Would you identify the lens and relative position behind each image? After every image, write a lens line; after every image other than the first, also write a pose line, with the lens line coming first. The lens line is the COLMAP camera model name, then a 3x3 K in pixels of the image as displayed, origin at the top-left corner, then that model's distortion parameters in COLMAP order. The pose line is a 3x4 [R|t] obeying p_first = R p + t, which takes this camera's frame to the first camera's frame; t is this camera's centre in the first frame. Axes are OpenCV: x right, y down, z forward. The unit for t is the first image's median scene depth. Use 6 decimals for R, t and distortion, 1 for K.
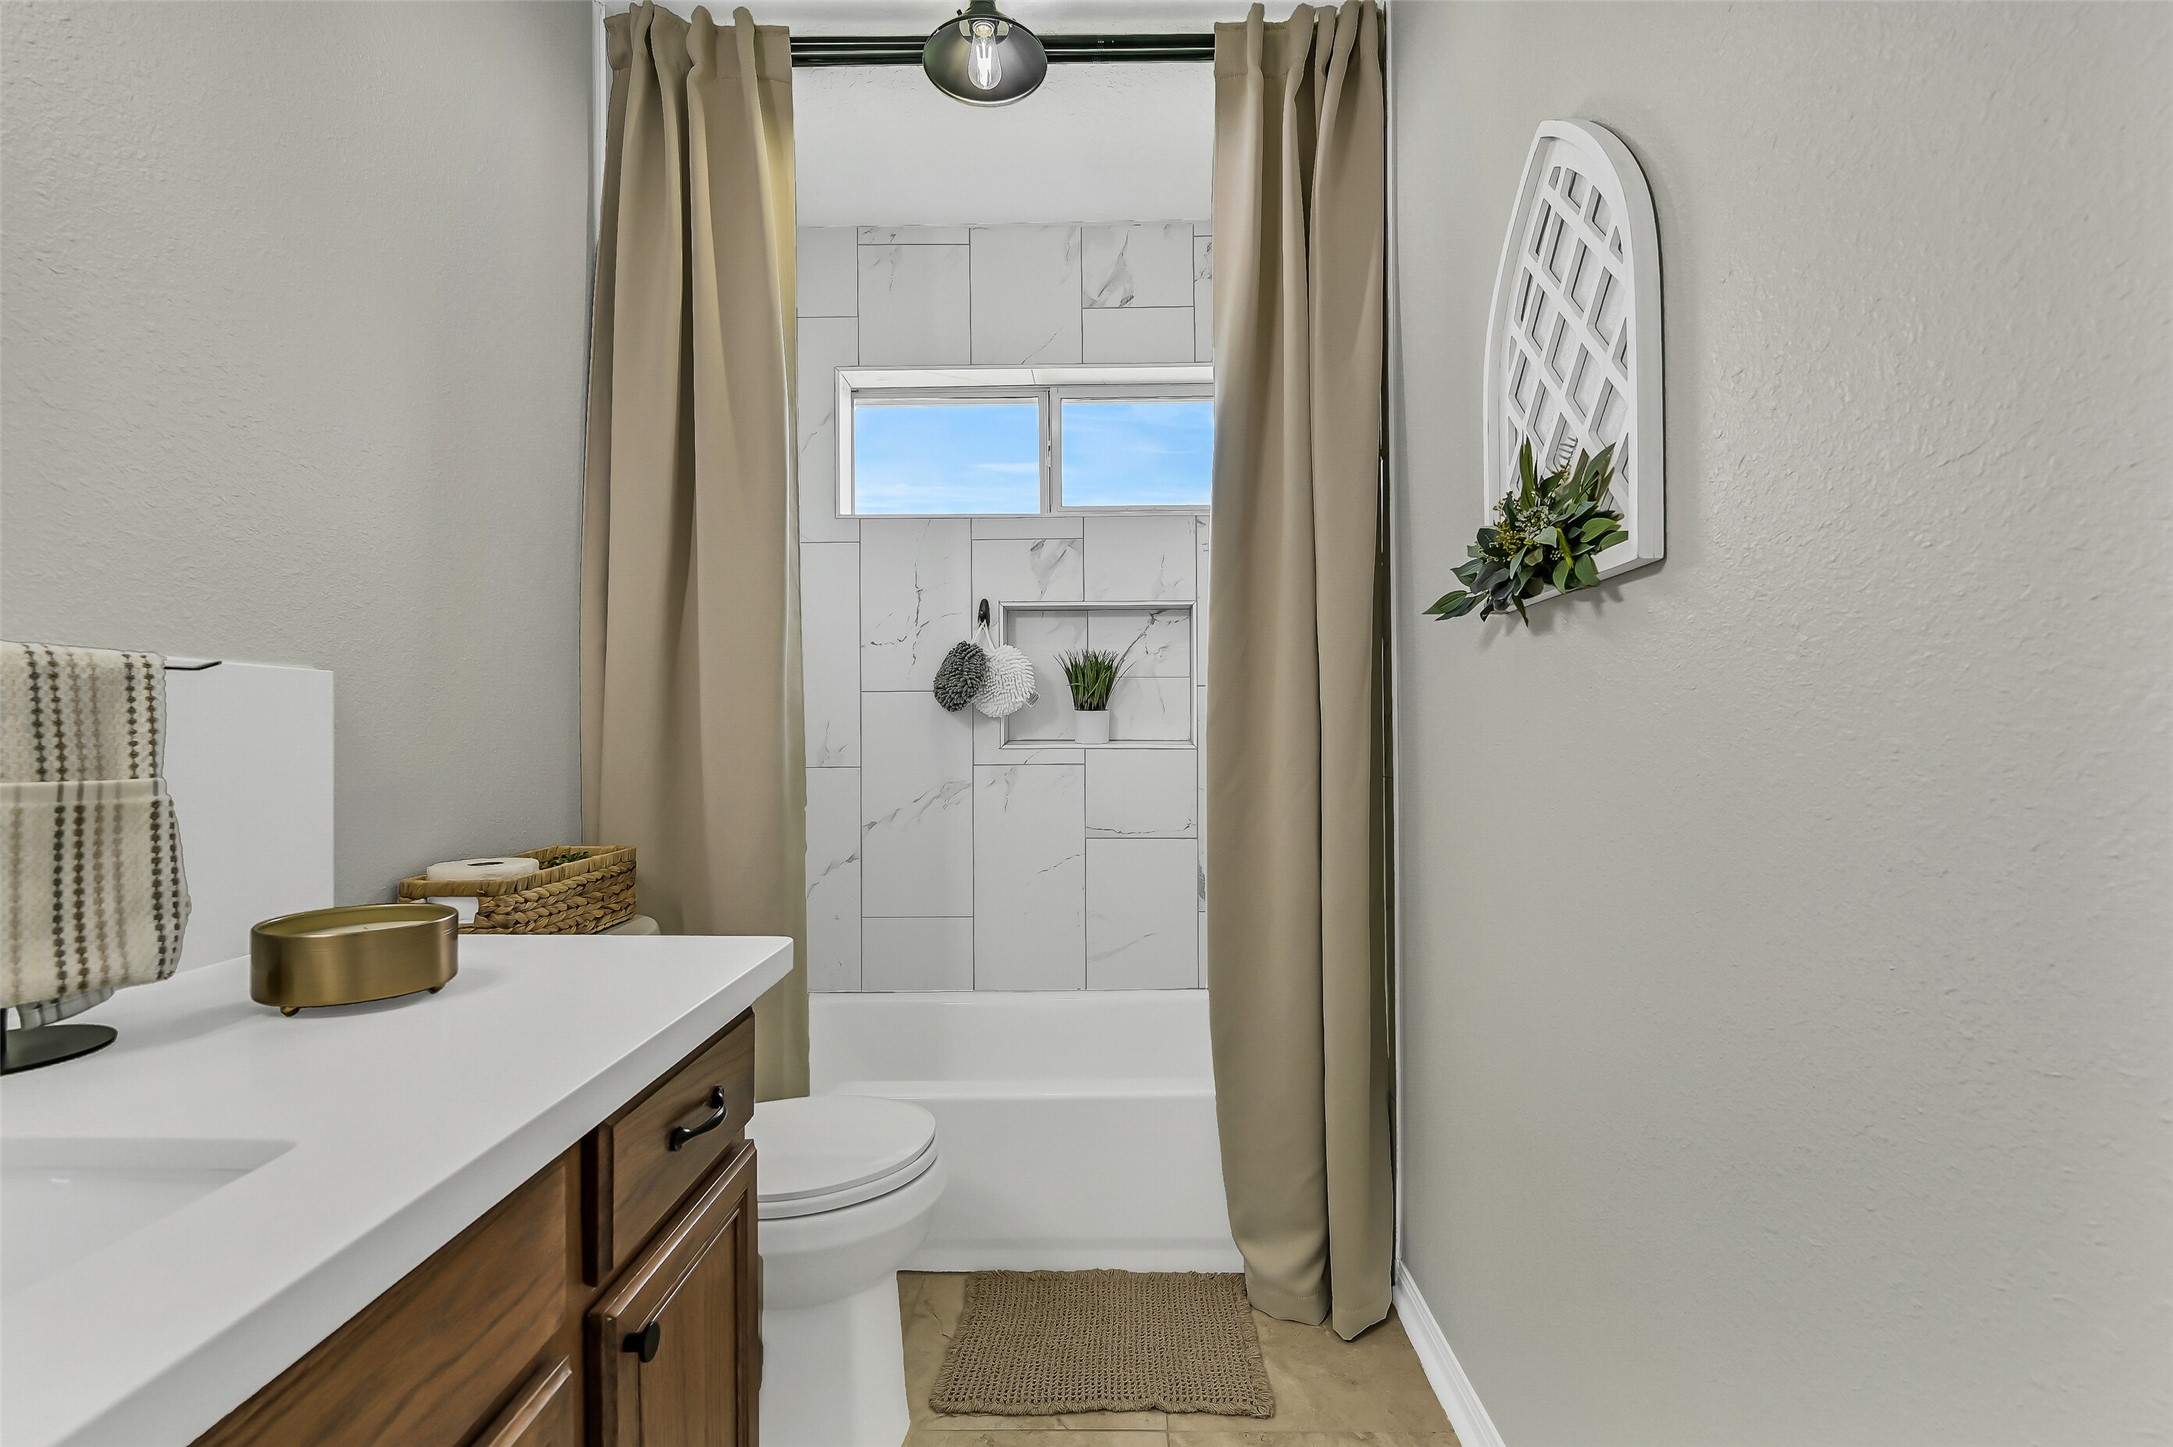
lens RADIAL K [[949.3, 0, 1086.5], [0, 949.3, 723.5], [0, 0, 1]] dist [0.000473, 0.000377]
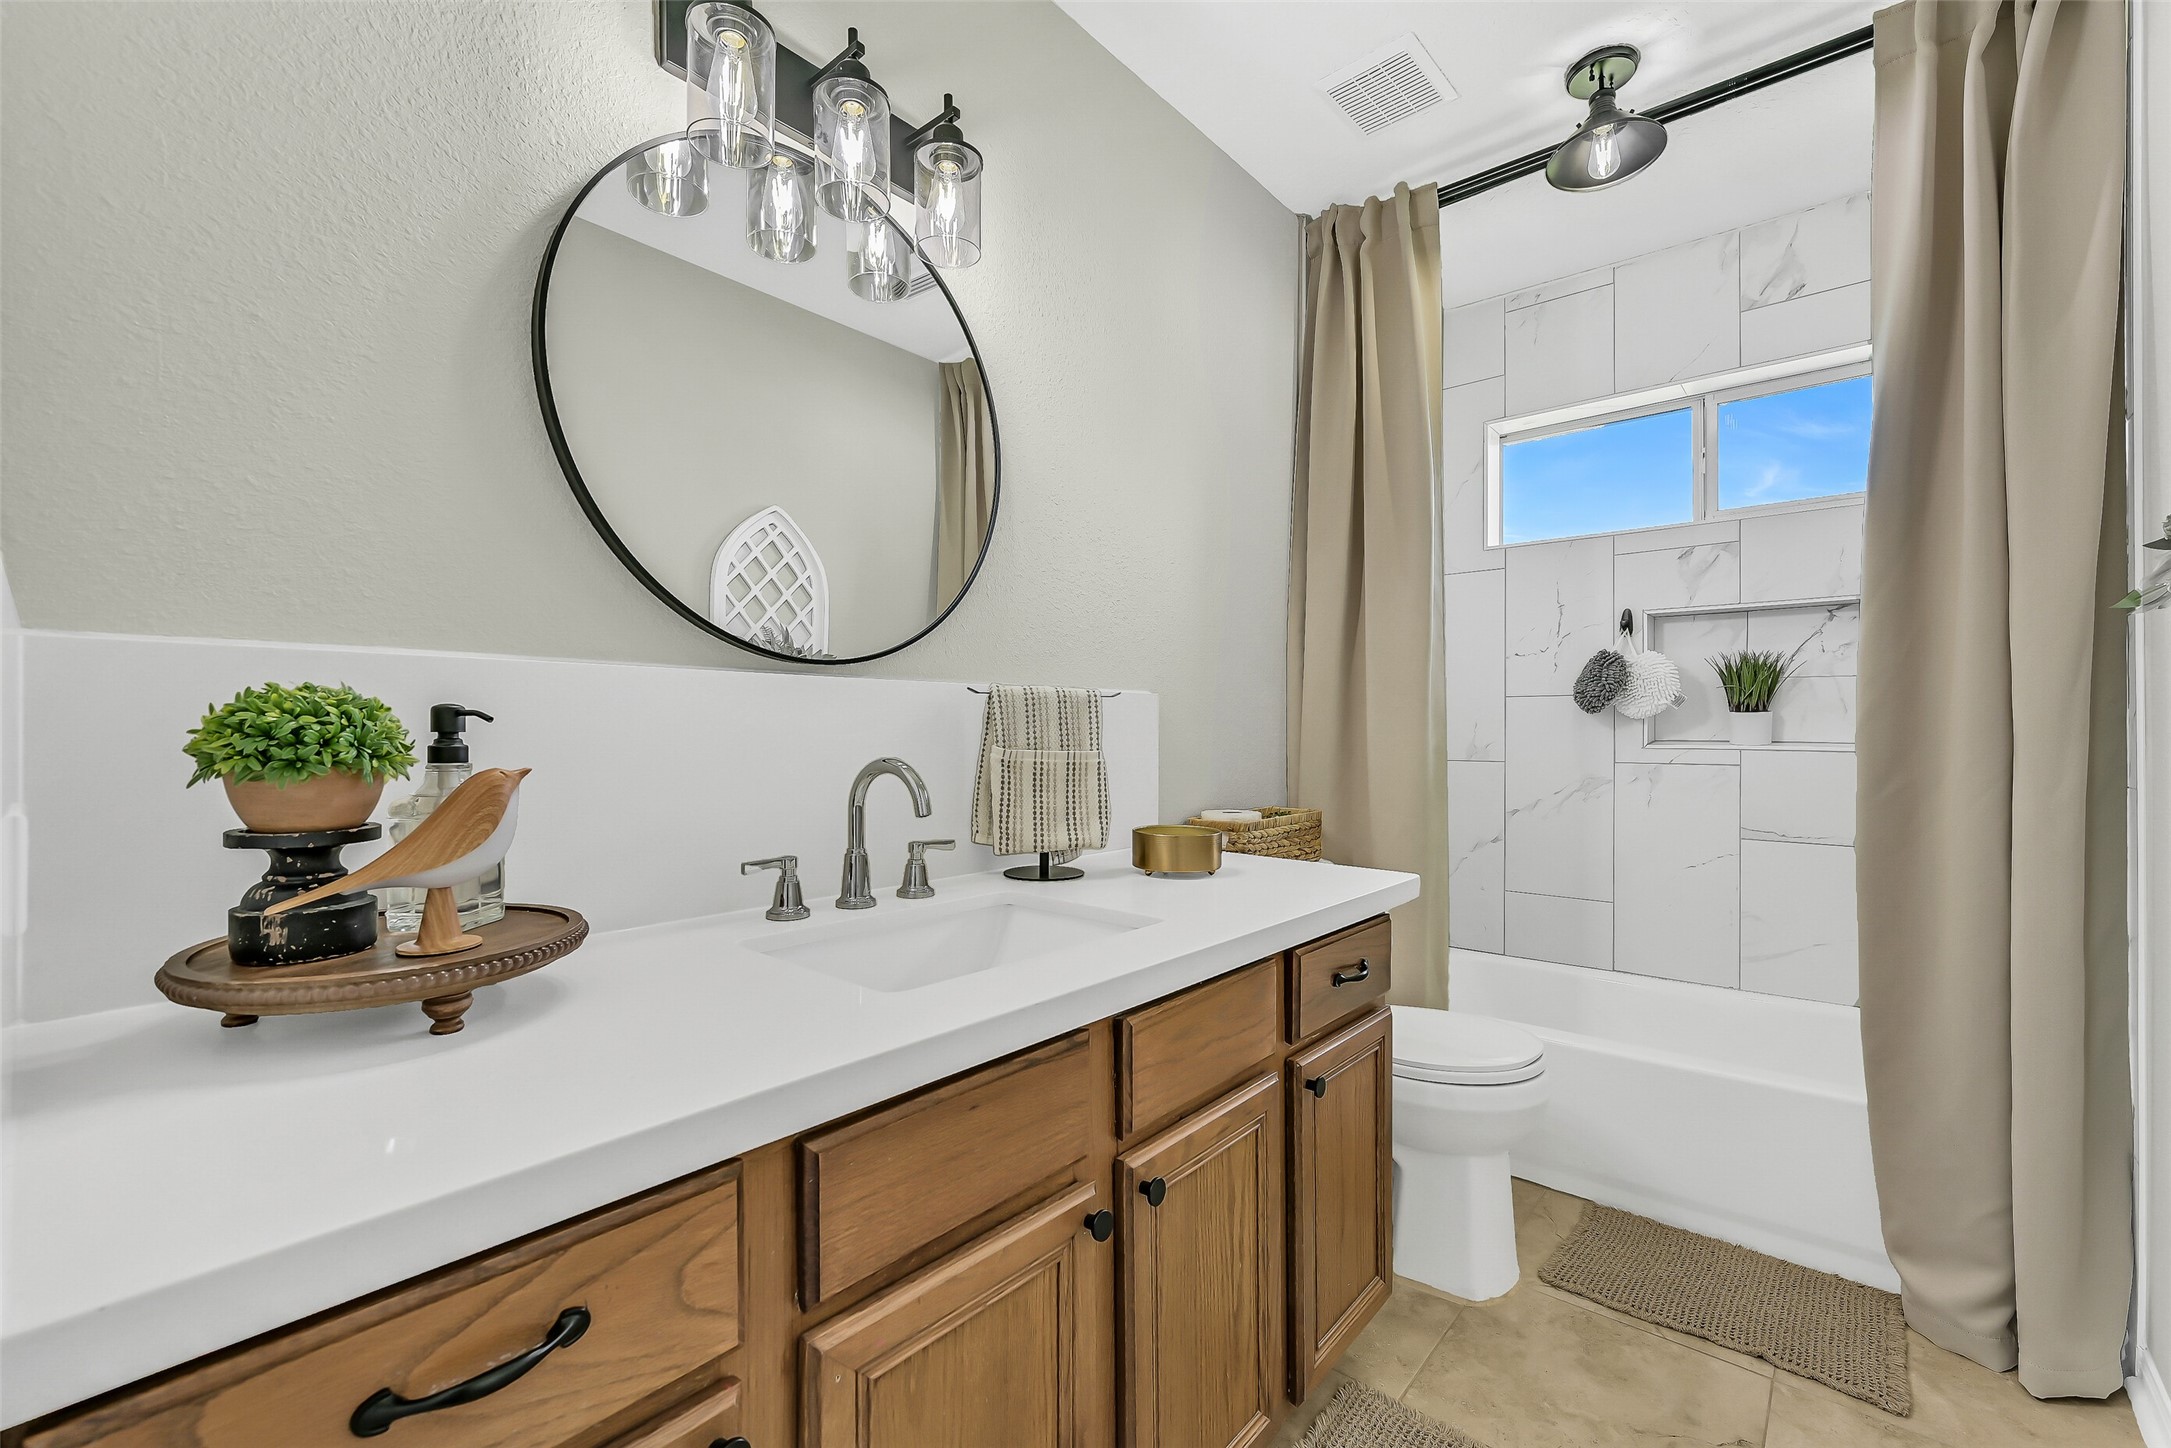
lens RADIAL K [[858.7, 0, 1093.7], [0, 858.7, 732.1], [0, 0, 1]] dist [-0.000715, -0.000033]
pose [[0.756544, 0.009742, -0.653871, 0.112881], [-0.002694, 0.999927, 0.011781, -0.002056], [0.653938, -0.007151, 0.756515, -0.206044]]
